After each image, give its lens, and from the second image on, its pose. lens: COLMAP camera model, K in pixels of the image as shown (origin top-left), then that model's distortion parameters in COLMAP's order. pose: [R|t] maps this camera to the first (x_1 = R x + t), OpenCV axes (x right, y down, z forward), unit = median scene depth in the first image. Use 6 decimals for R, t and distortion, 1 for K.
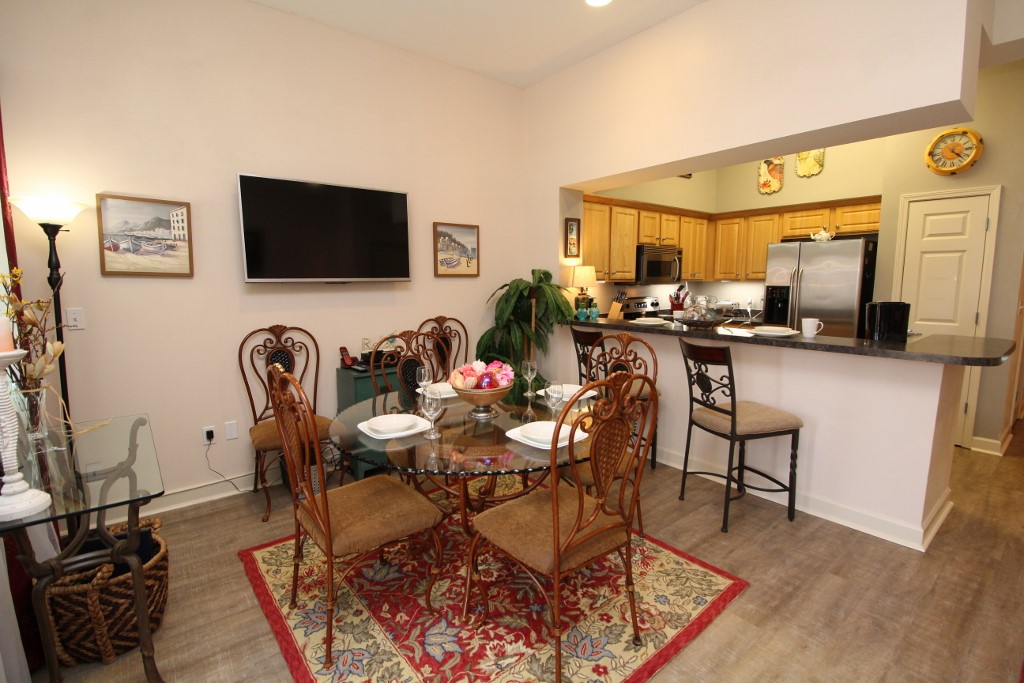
lens RADIAL K [[476.9, 0, 506.7], [0, 476.9, 343.2], [0, 0, 1]] dist [-0.009789, -0.007995]
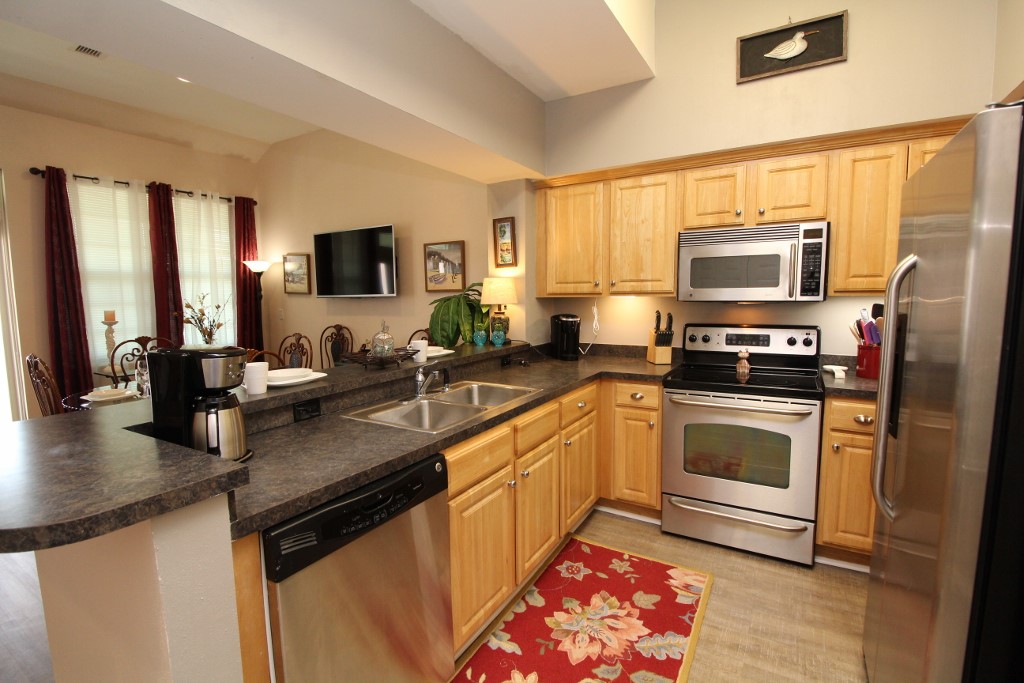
lens RADIAL K [[476.9, 0, 512.0], [0, 476.9, 341.1], [0, 0, 1]] dist [-0.009789, -0.007995]
pose [[0.348871, 0.093142, -0.932531, 0.903542], [-0.111157, 0.992137, 0.057511, -0.105107], [0.930555, 0.083594, 0.356481, 0.744282]]
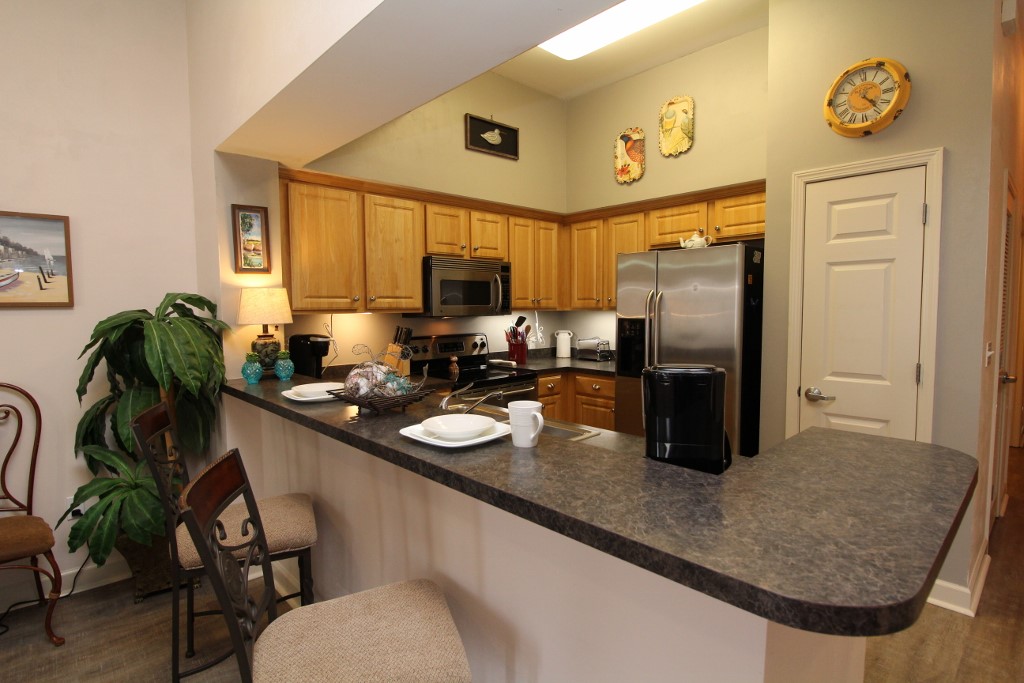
lens RADIAL K [[518.4, 0, 509.4], [0, 518.4, 341.5], [0, 0, 1]] dist [-0.008158, -0.005164]
pose [[0.996655, -0.007969, 0.081330, 0.399817], [0.013191, 0.997871, -0.063875, -0.053116], [-0.080648, 0.064734, 0.994638, 0.359755]]
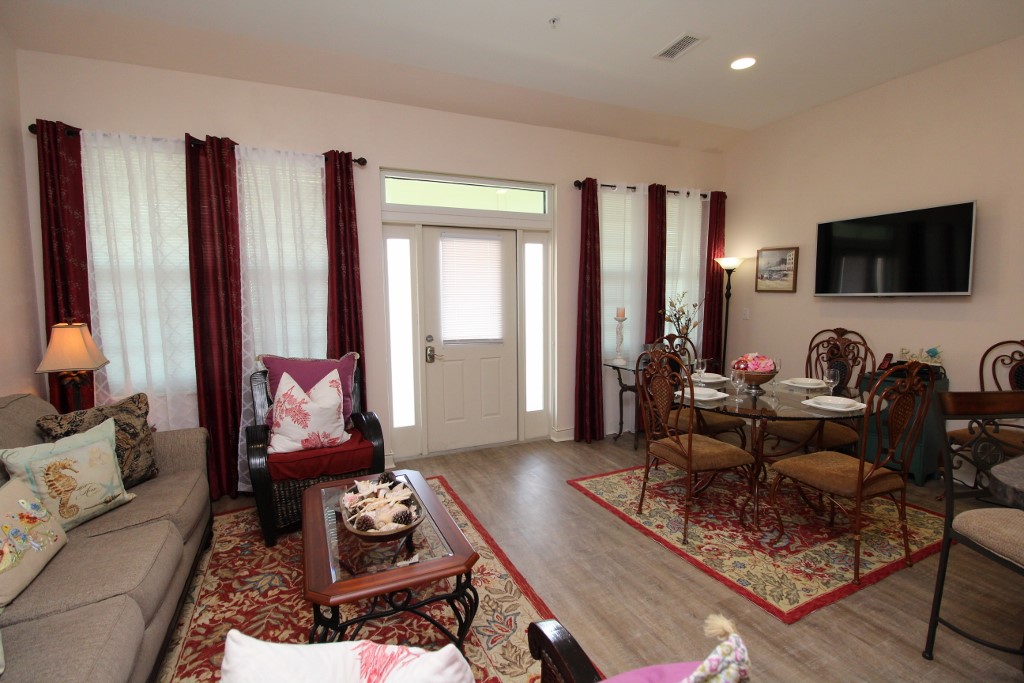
lens RADIAL K [[476.9, 0, 507.0], [0, 476.9, 341.3], [0, 0, 1]] dist [-0.009789, -0.007995]
pose [[-0.251940, 0.101694, -0.962385, 0.788386], [-0.109687, 0.985054, 0.132804, -0.057367], [0.961507, 0.139020, -0.237020, 0.319492]]
